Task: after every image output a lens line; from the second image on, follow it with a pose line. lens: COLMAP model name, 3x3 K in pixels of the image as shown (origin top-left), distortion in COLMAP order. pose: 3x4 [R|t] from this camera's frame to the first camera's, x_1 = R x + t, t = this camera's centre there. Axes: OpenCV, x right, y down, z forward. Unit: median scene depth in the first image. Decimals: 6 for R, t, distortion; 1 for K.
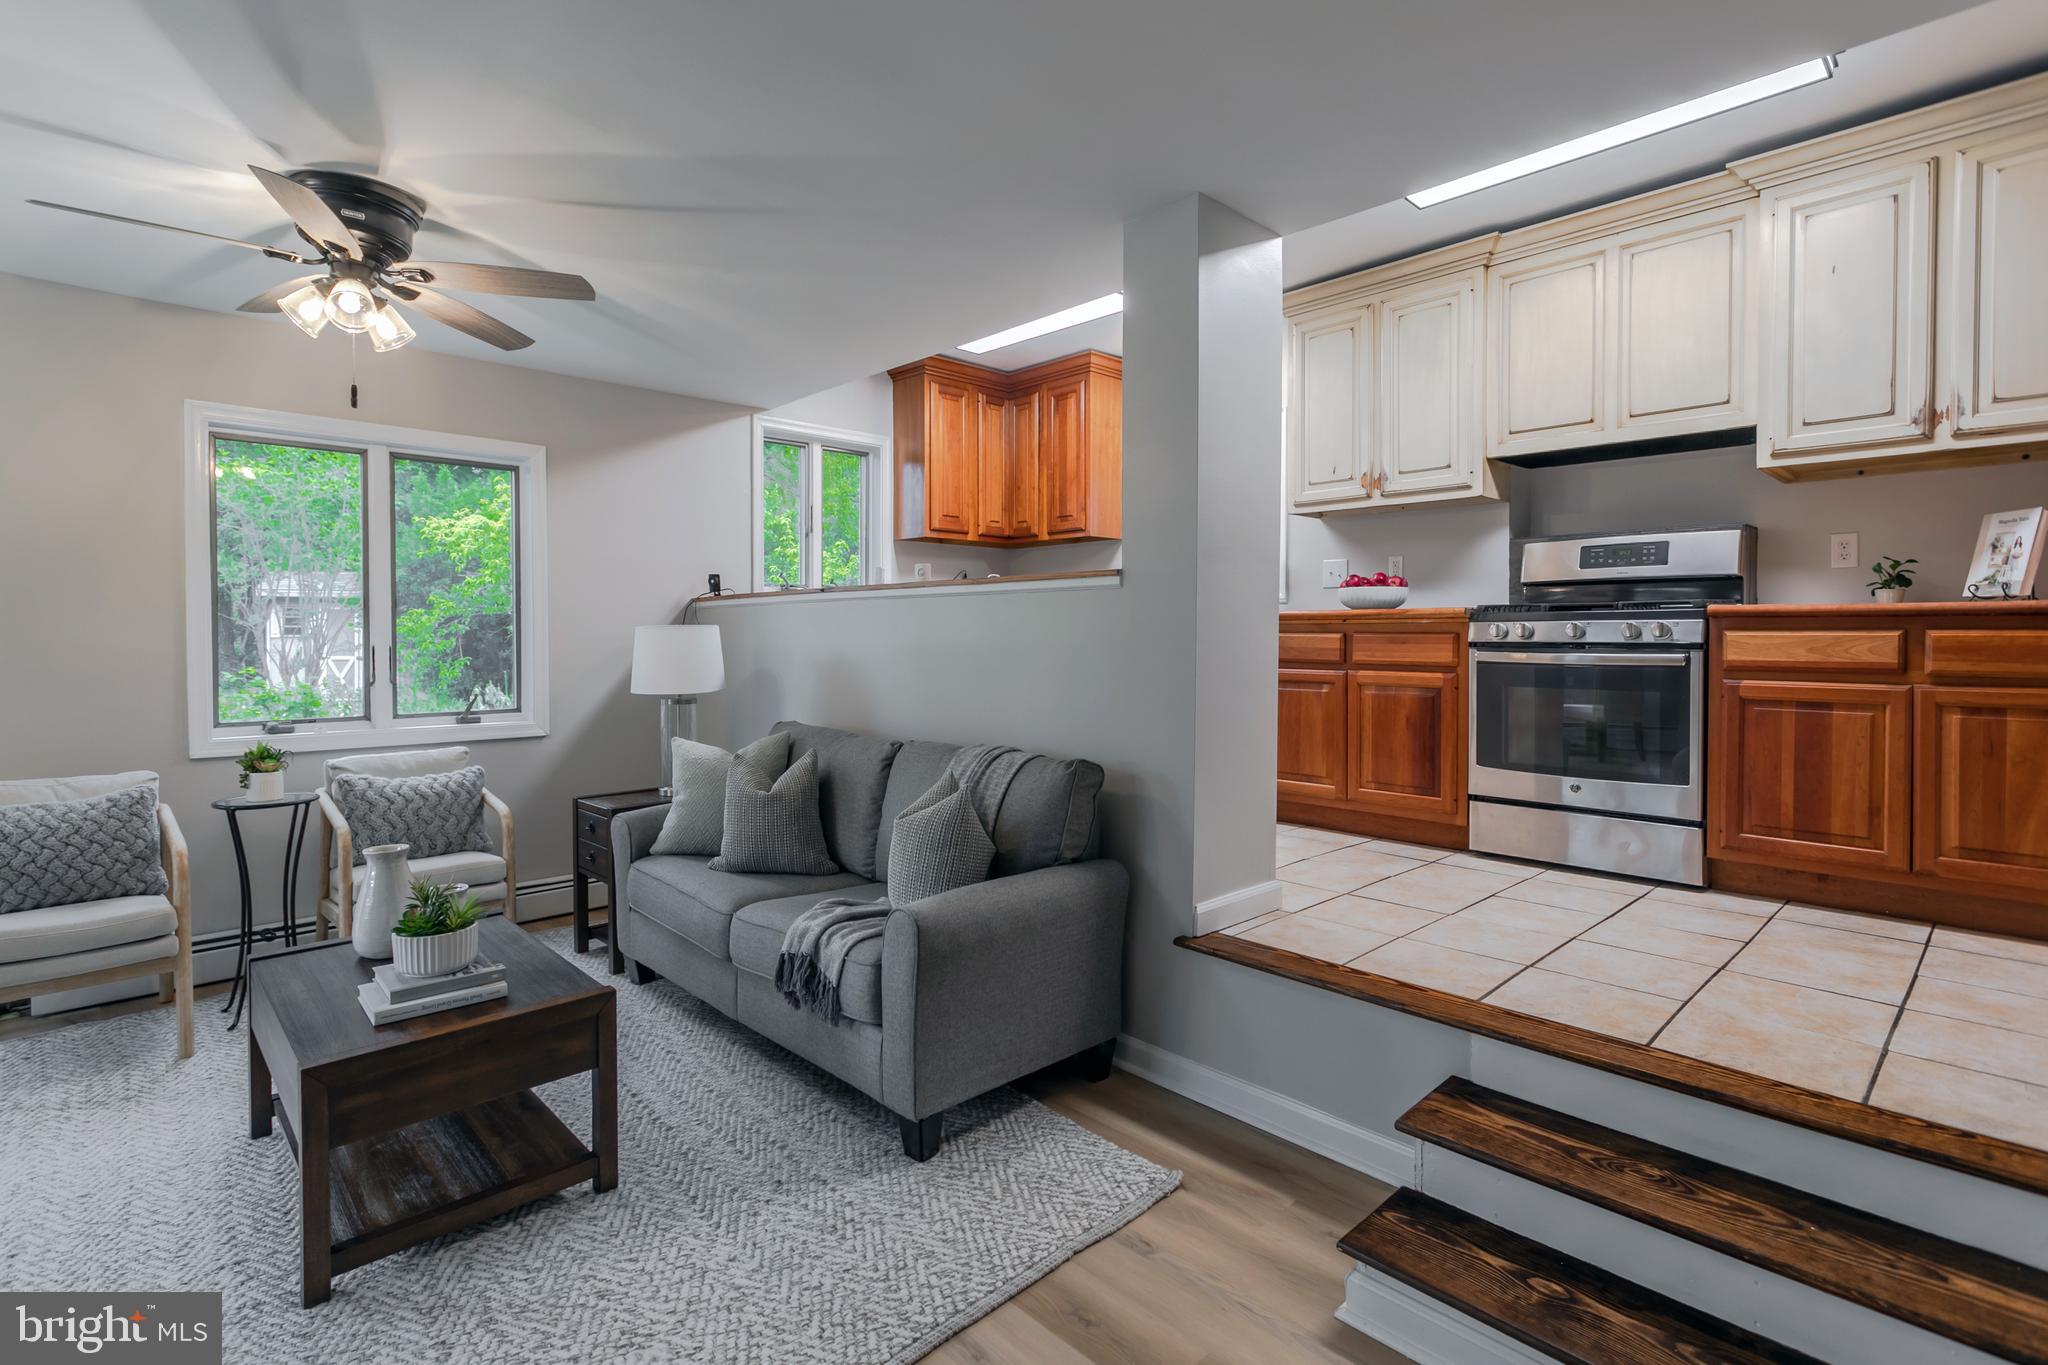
lens RADIAL K [[978.6, 0, 940.4], [0, 978.6, 654.4], [0, 0, 1]] dist [0.004884, 0.000227]
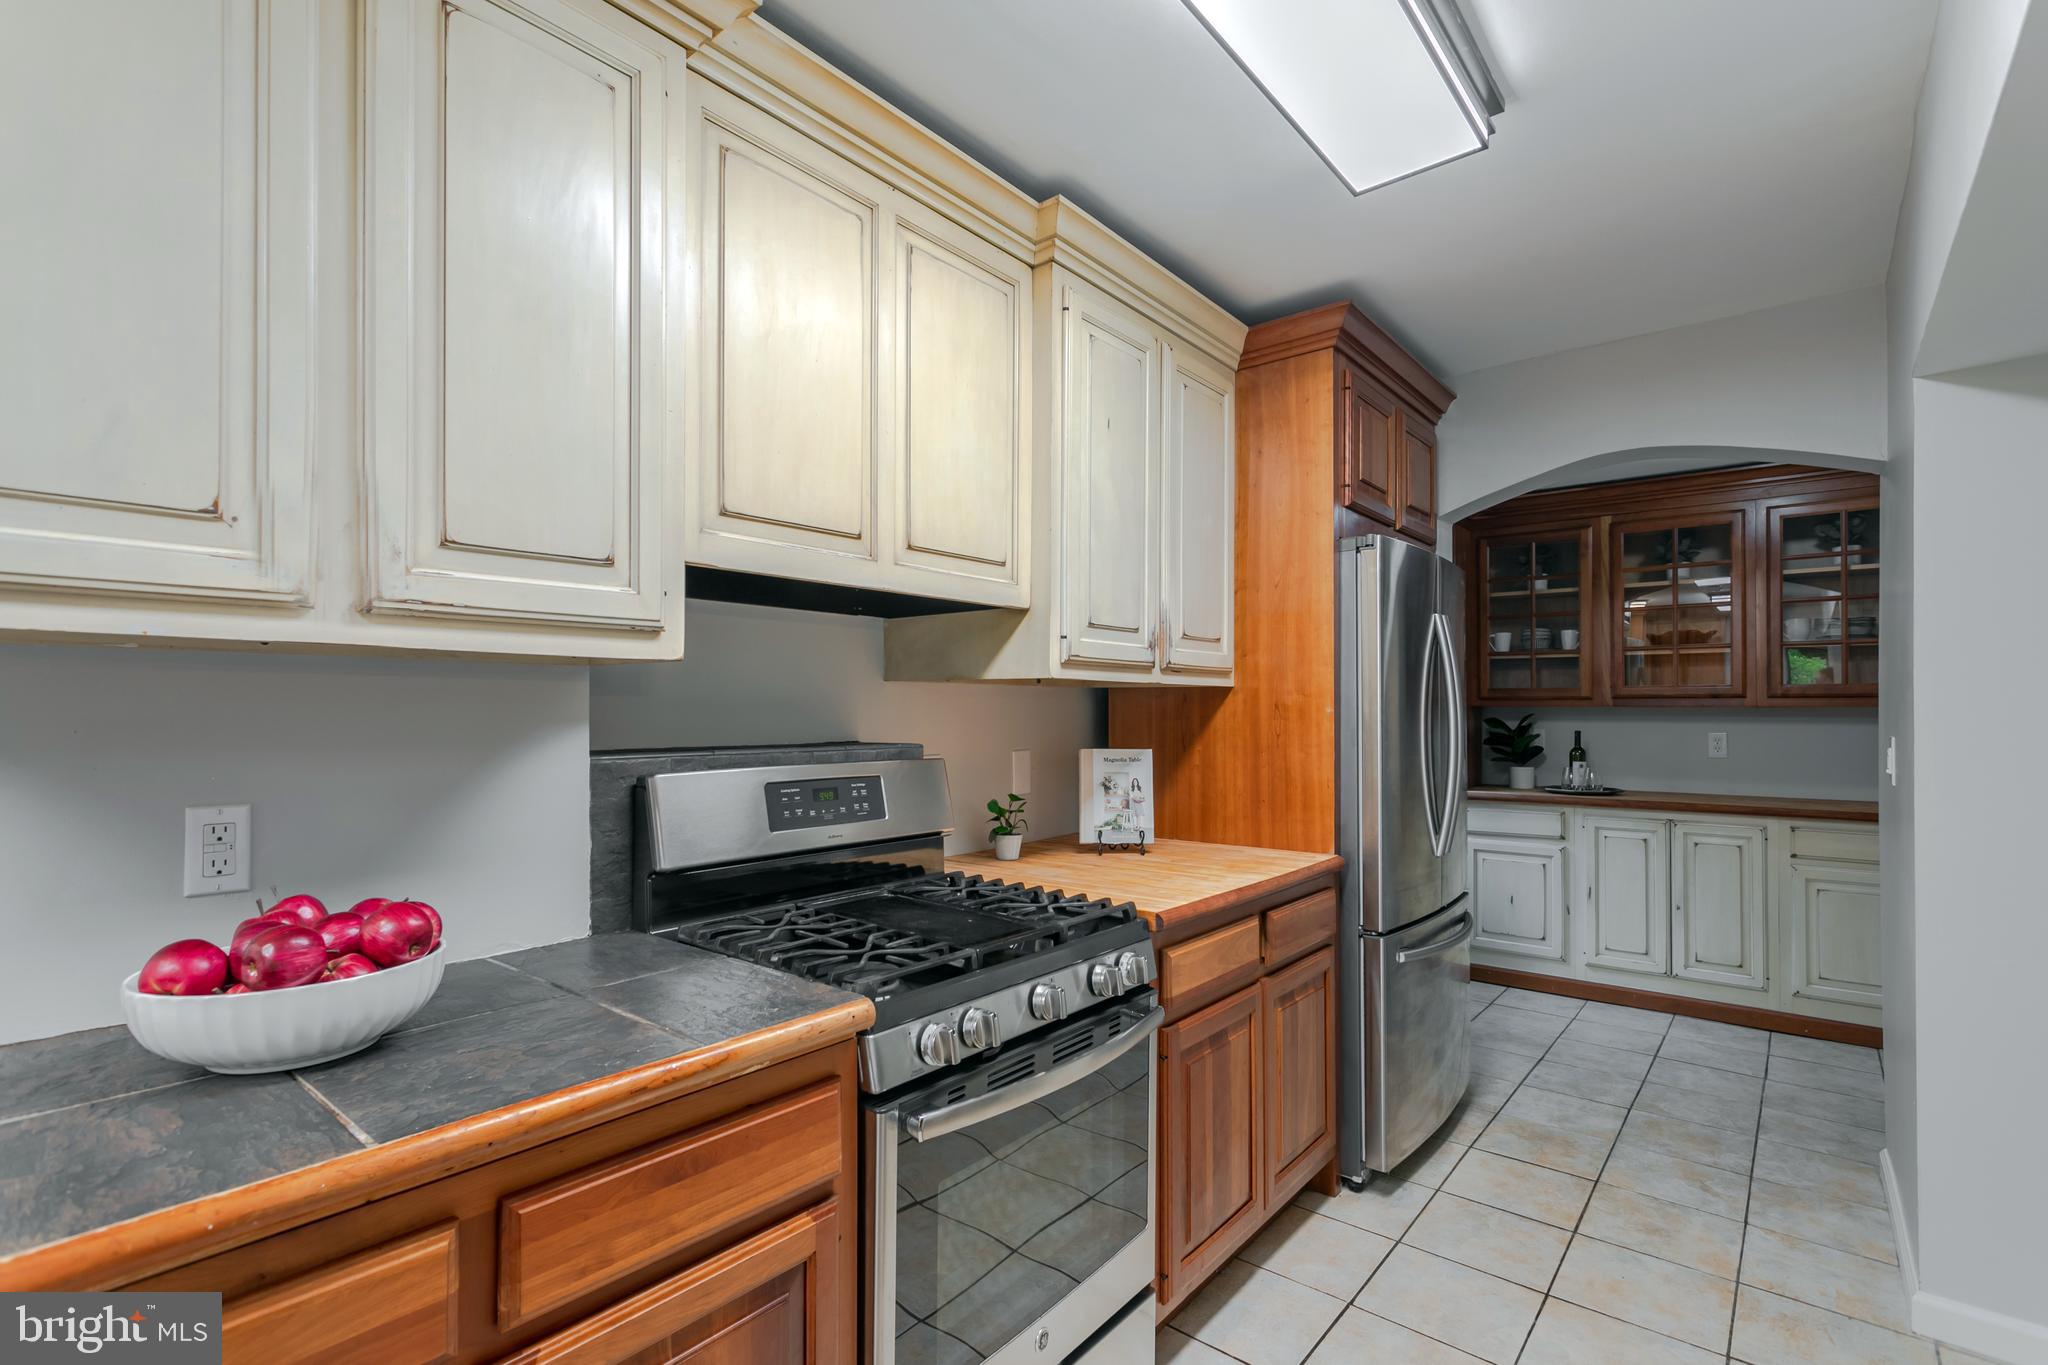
lens RADIAL K [[948.3, 0, 1075.7], [0, 948.3, 698.6], [0, 0, 1]] dist [0.001414, 0.000184]
pose [[-0.194602, 0.007650, 0.980852, 0.191264], [0.013378, 0.999897, -0.005144, -0.162033], [-0.980791, 0.012120, -0.194685, 1.038580]]
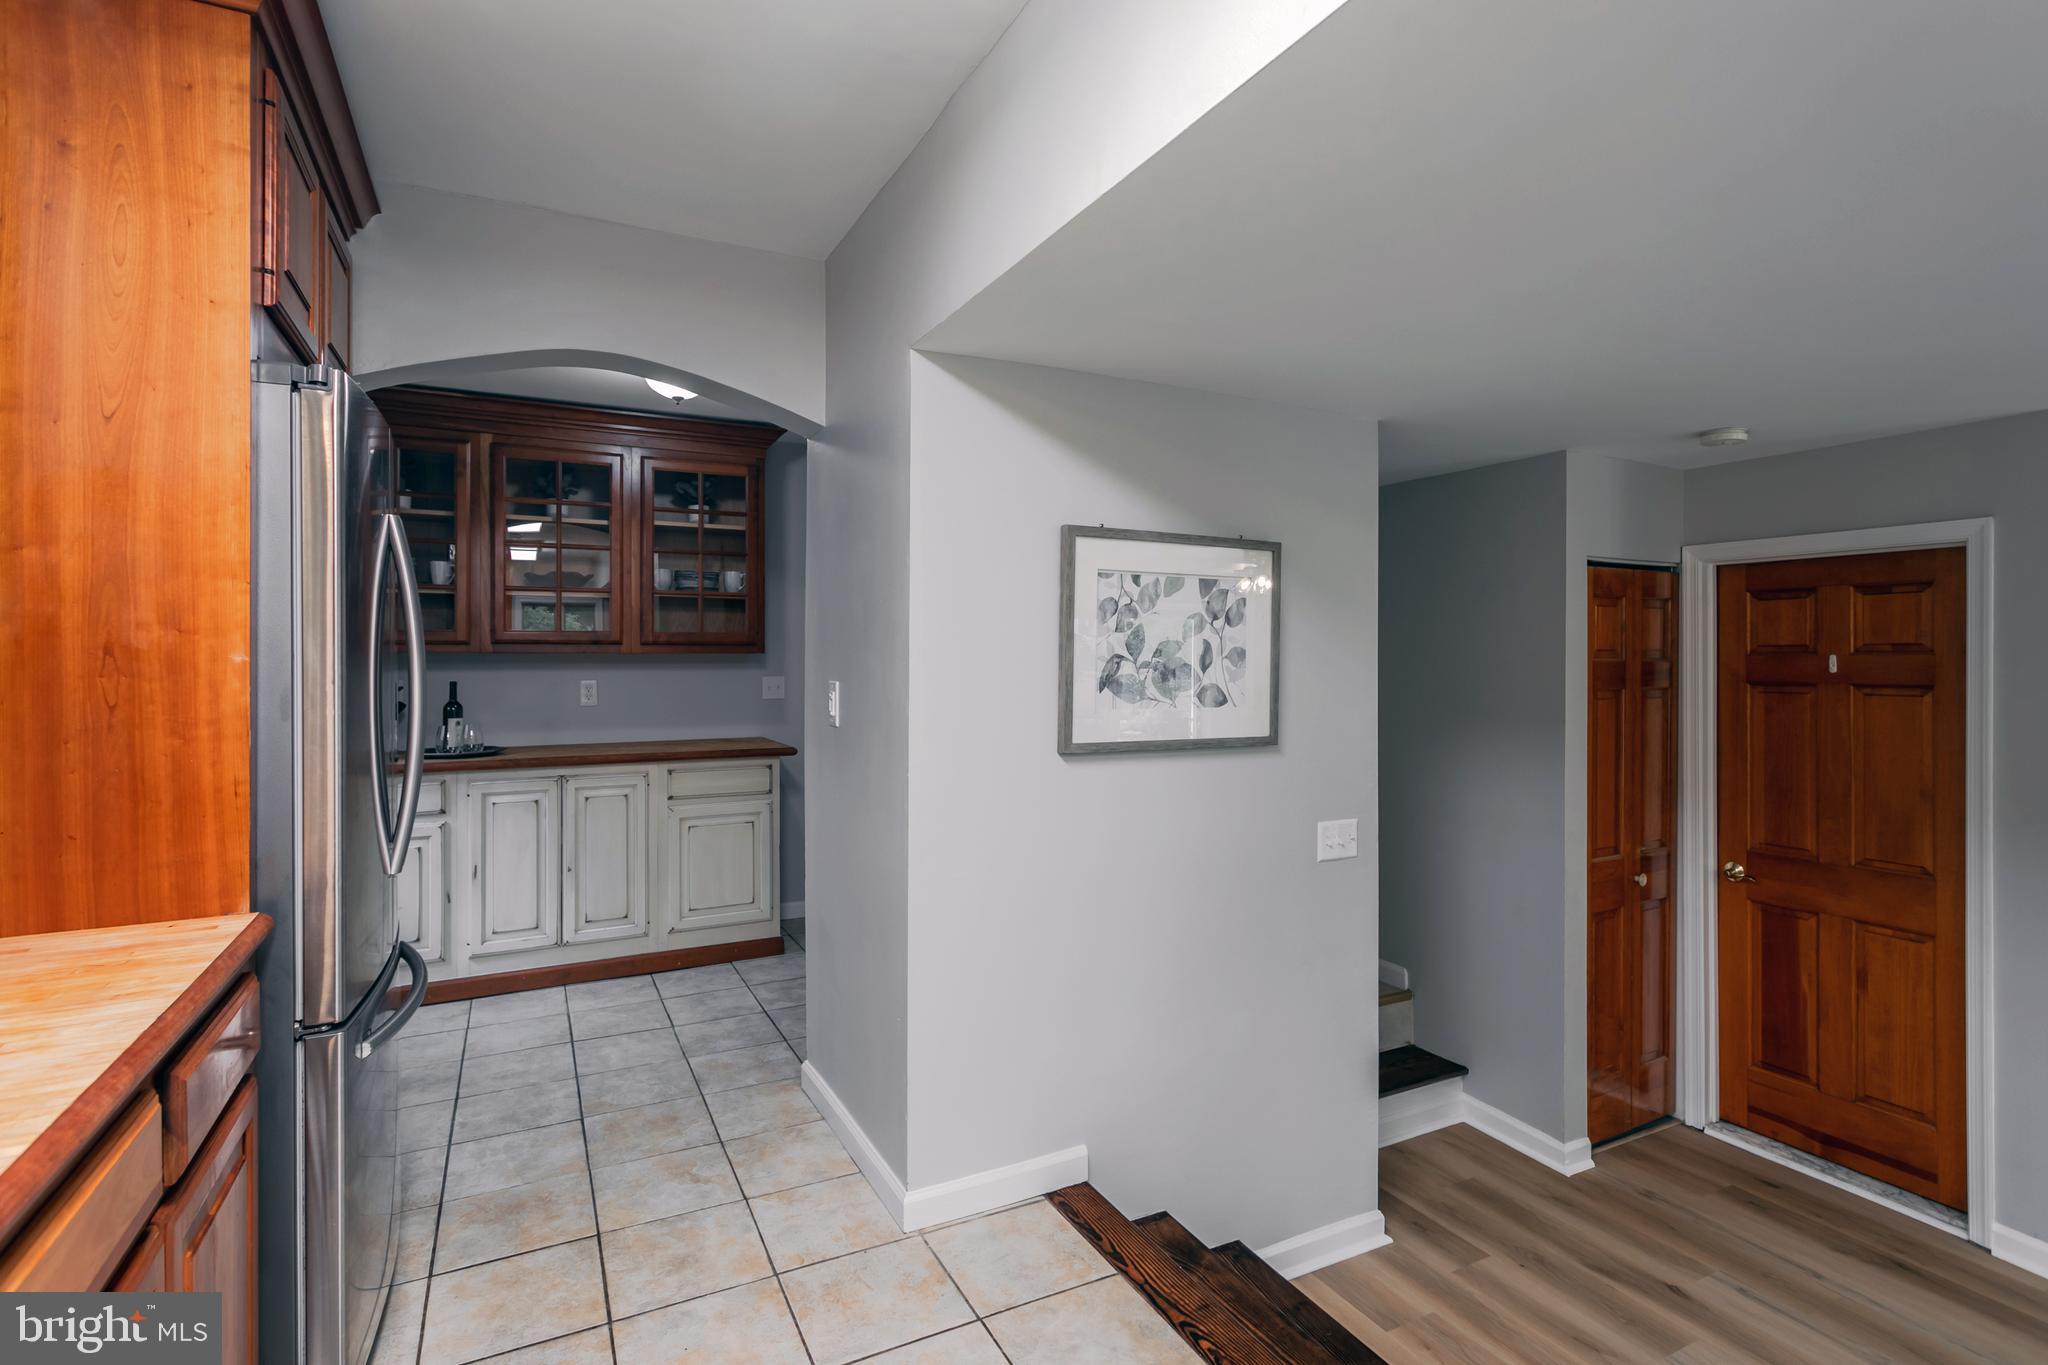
lens RADIAL K [[964.7, 0, 983.0], [0, 964.7, 653.9], [0, 0, 1]] dist [0.002269, 0.000238]
pose [[-0.964605, -0.002556, 0.263686, 0.452209], [0.000910, 0.999915, 0.013020, -0.161358], [-0.263697, 0.012799, -0.964521, 1.023728]]
